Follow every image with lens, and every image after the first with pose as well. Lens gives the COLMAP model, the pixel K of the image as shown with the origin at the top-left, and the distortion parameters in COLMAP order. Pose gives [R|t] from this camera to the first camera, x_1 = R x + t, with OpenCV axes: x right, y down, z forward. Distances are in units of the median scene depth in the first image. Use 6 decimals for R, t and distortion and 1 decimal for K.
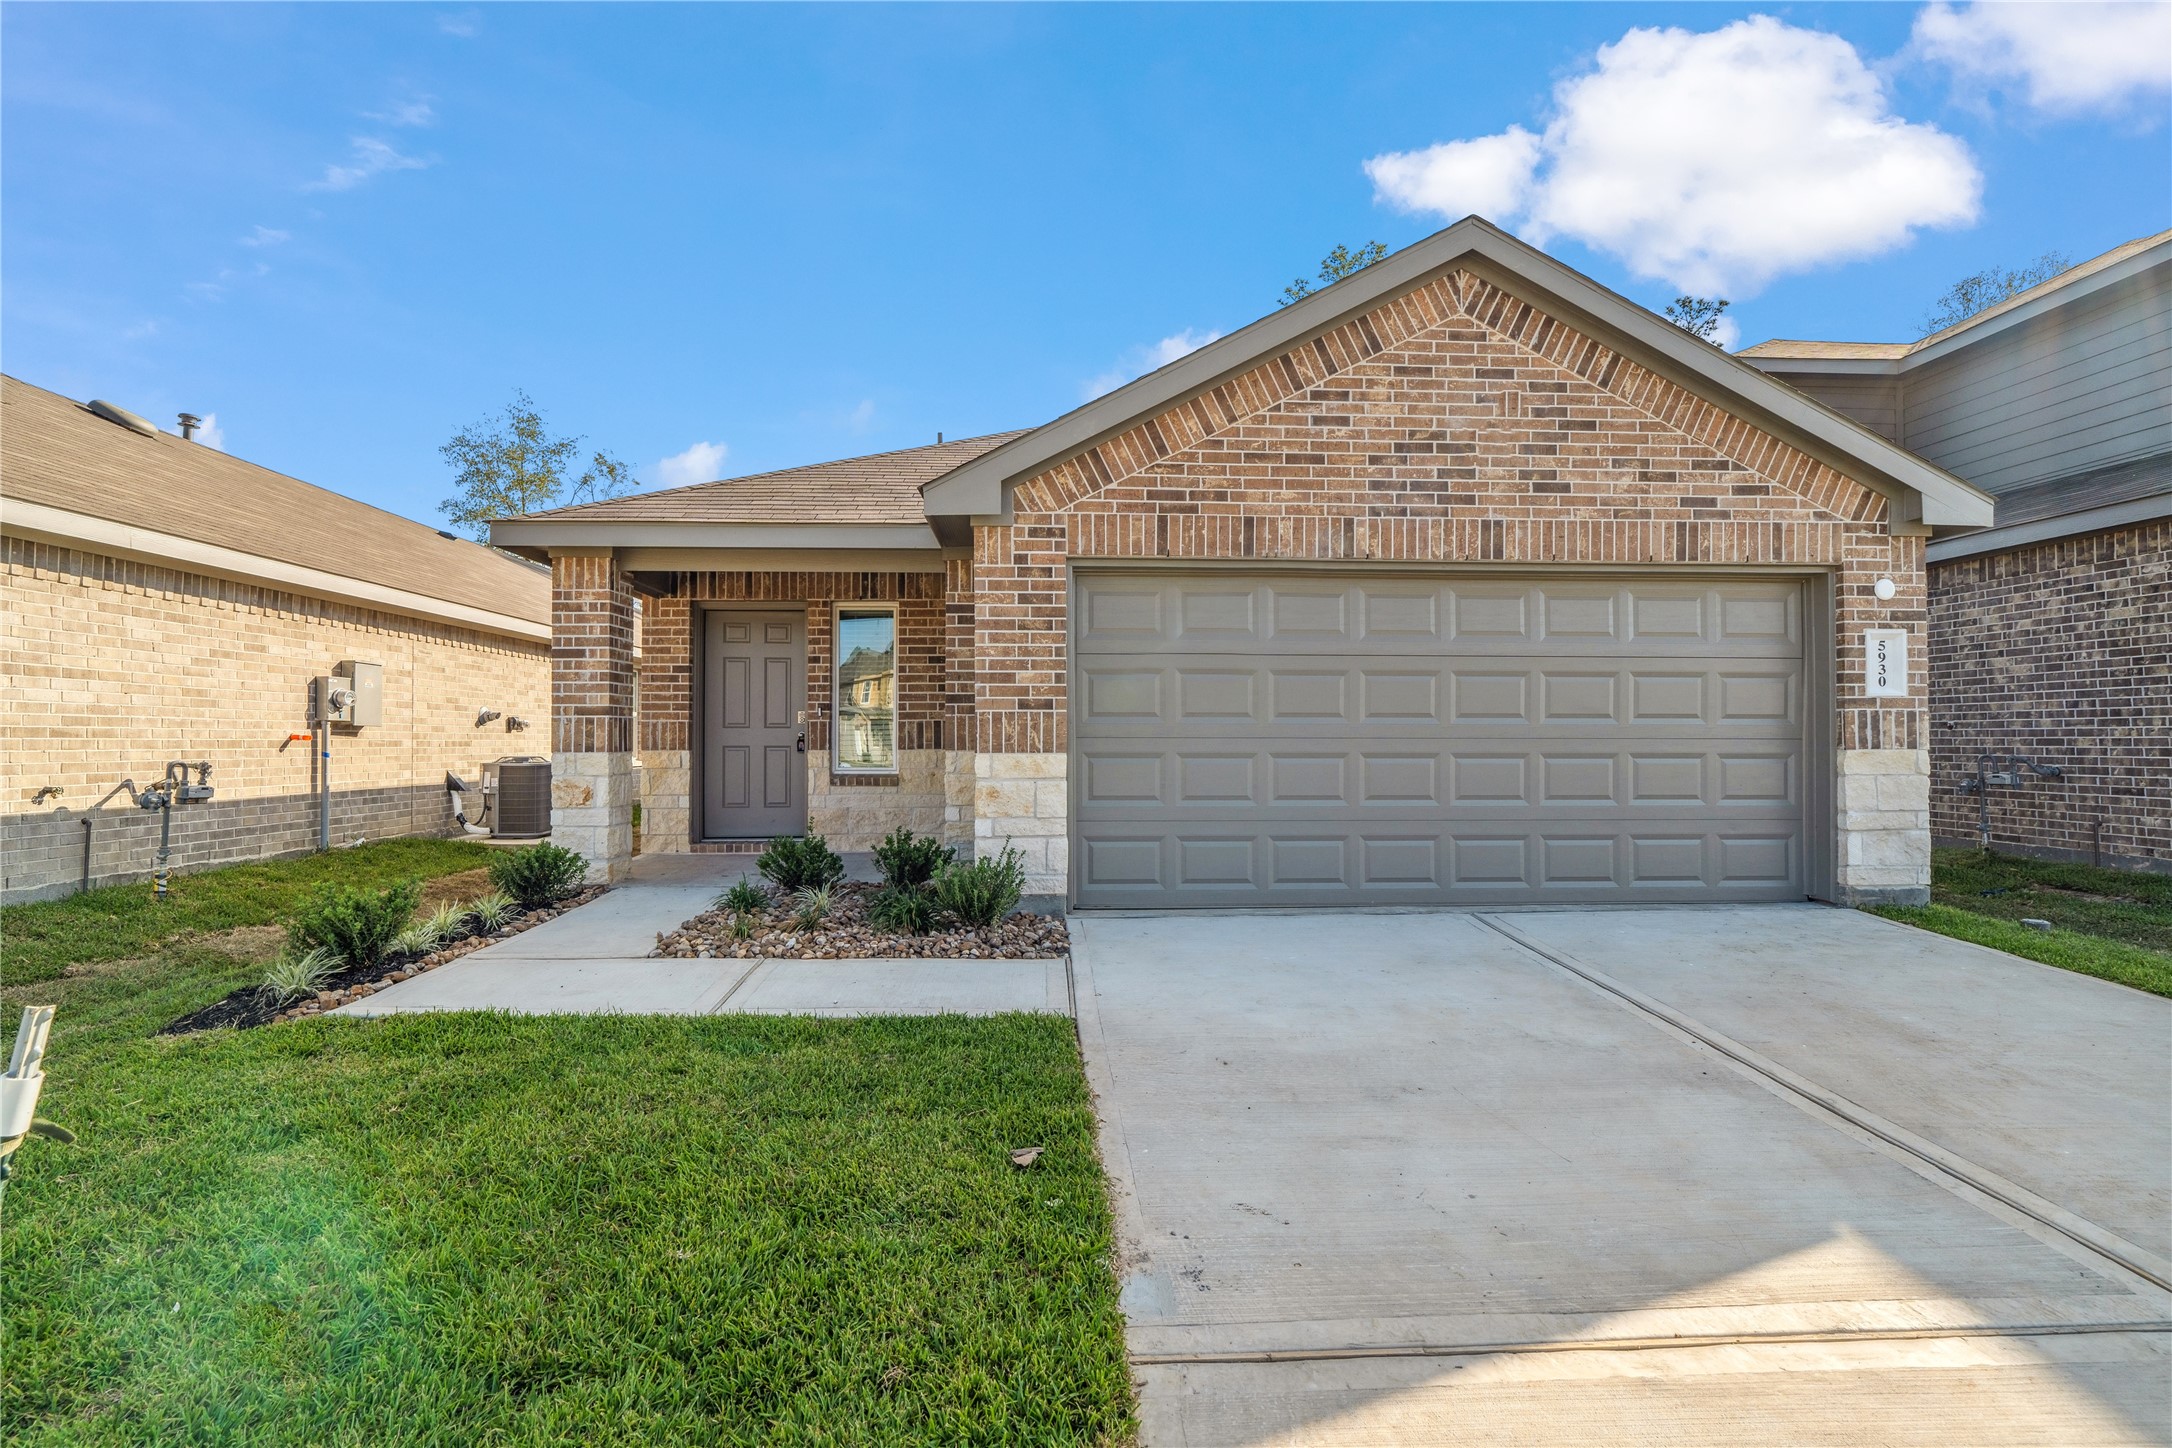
lens RADIAL K [[987.7, 0, 1080.4], [0, 987.7, 731.5], [0, 0, 1]] dist [-0.005389, -0.000242]
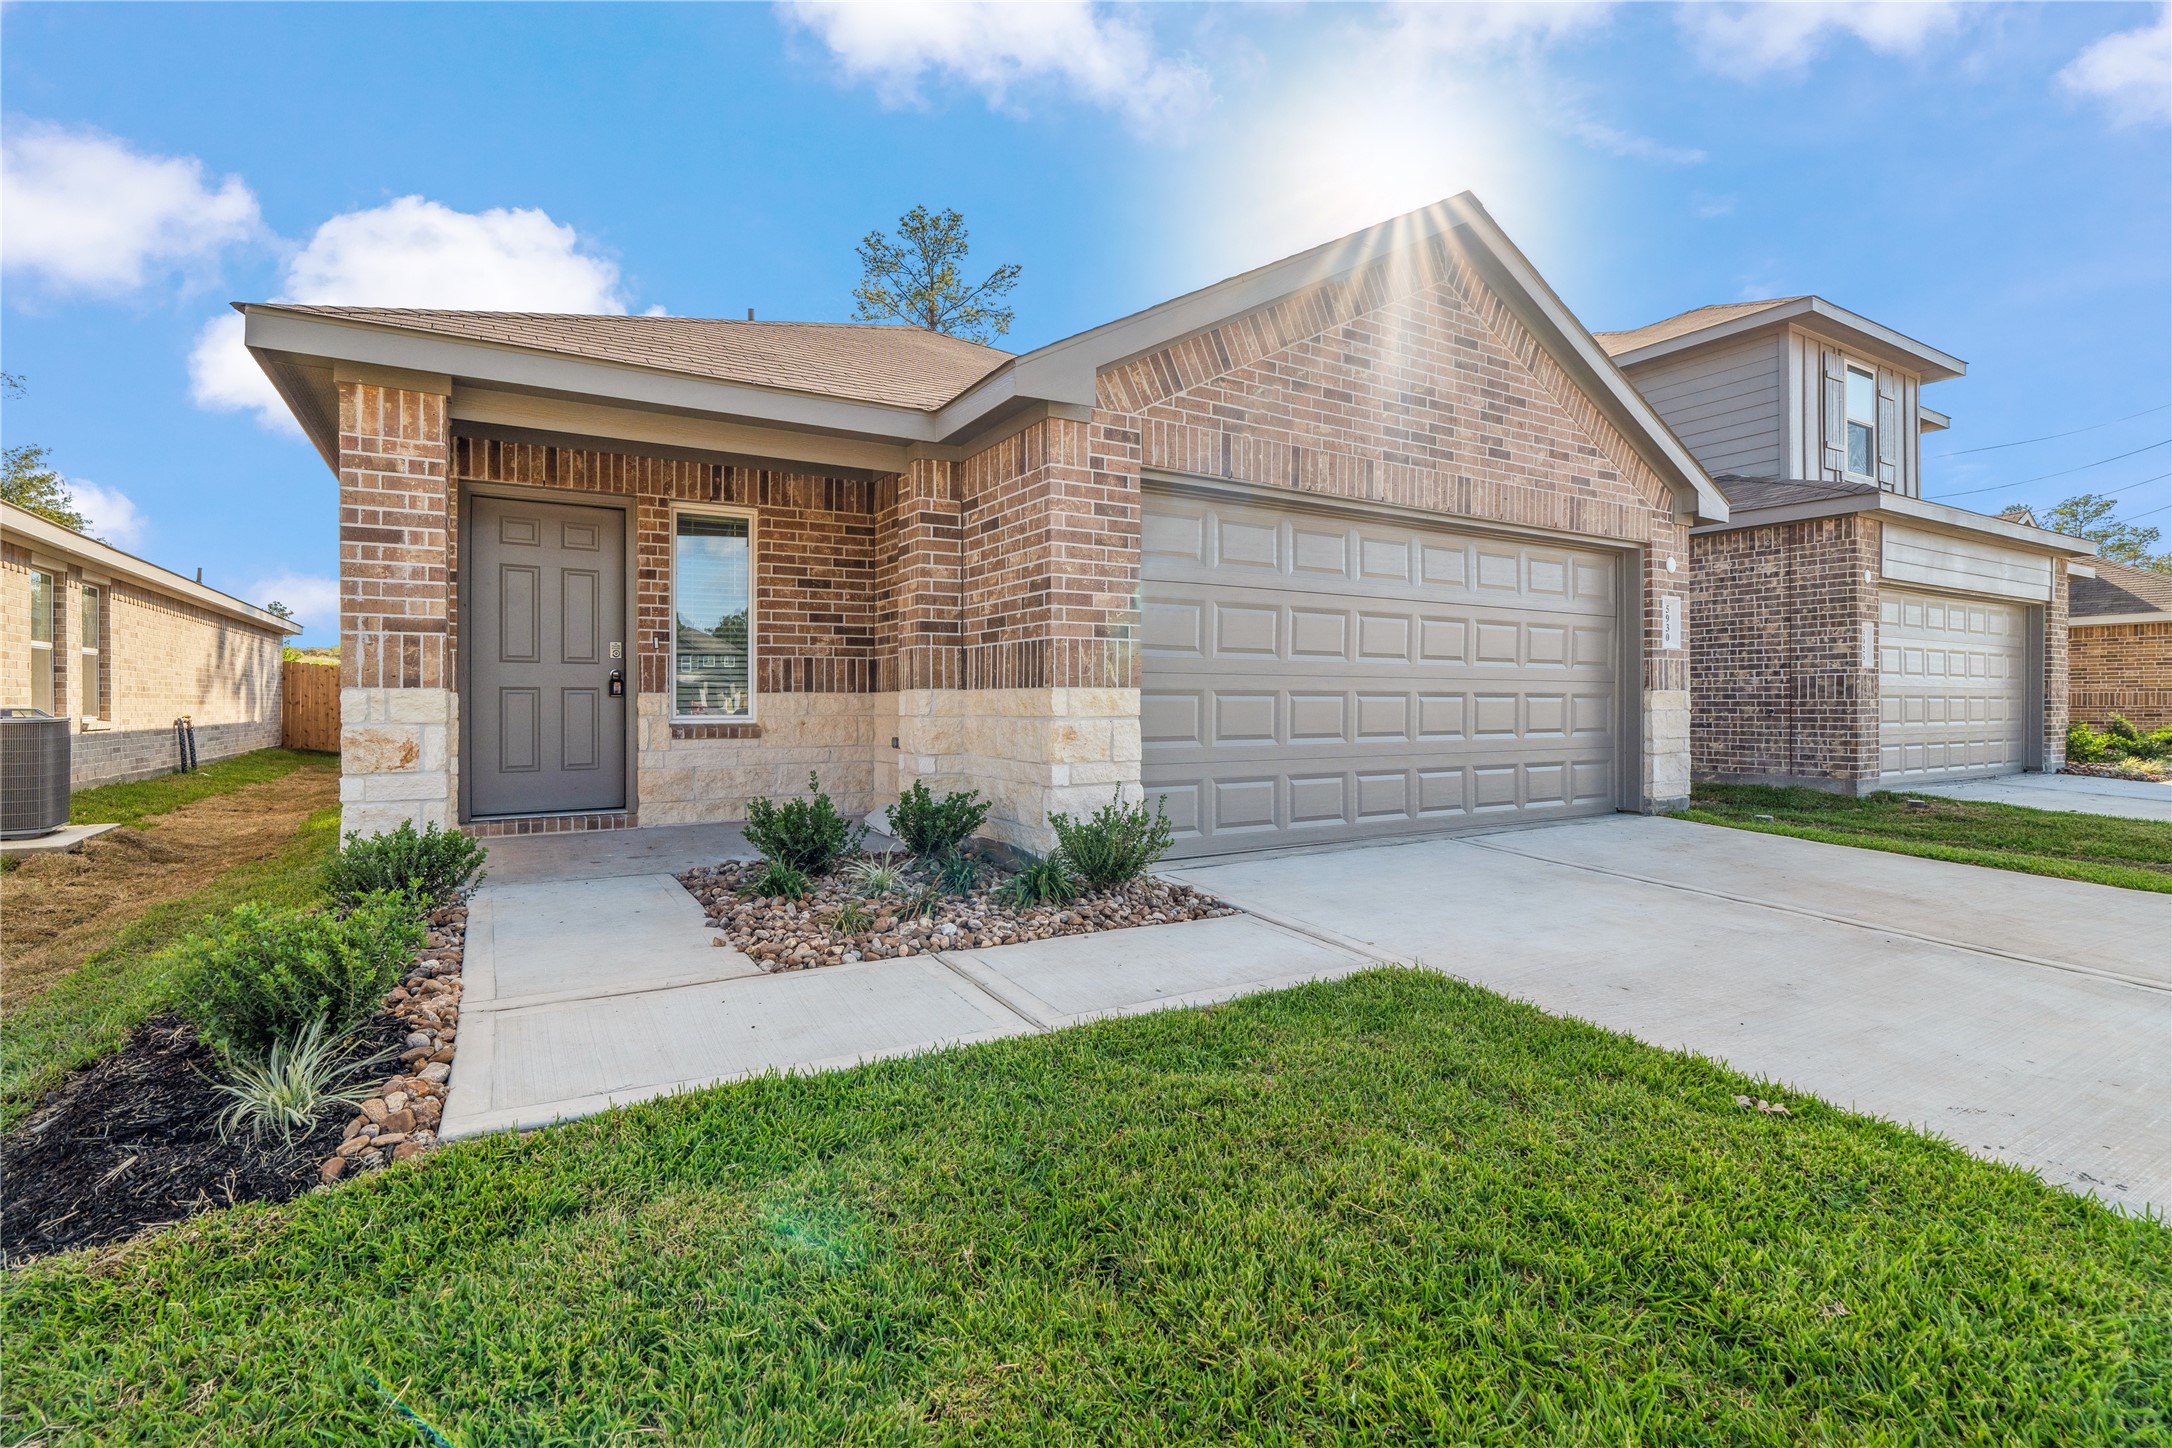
lens RADIAL K [[987.7, 0, 1081.4], [0, 987.7, 705.9], [0, 0, 1]] dist [-0.005389, -0.000242]
pose [[0.881036, -0.002110, 0.473044, -0.461378], [-0.003024, 0.999944, 0.010093, 0.027892], [-0.473039, -0.010323, 0.880981, 0.233214]]
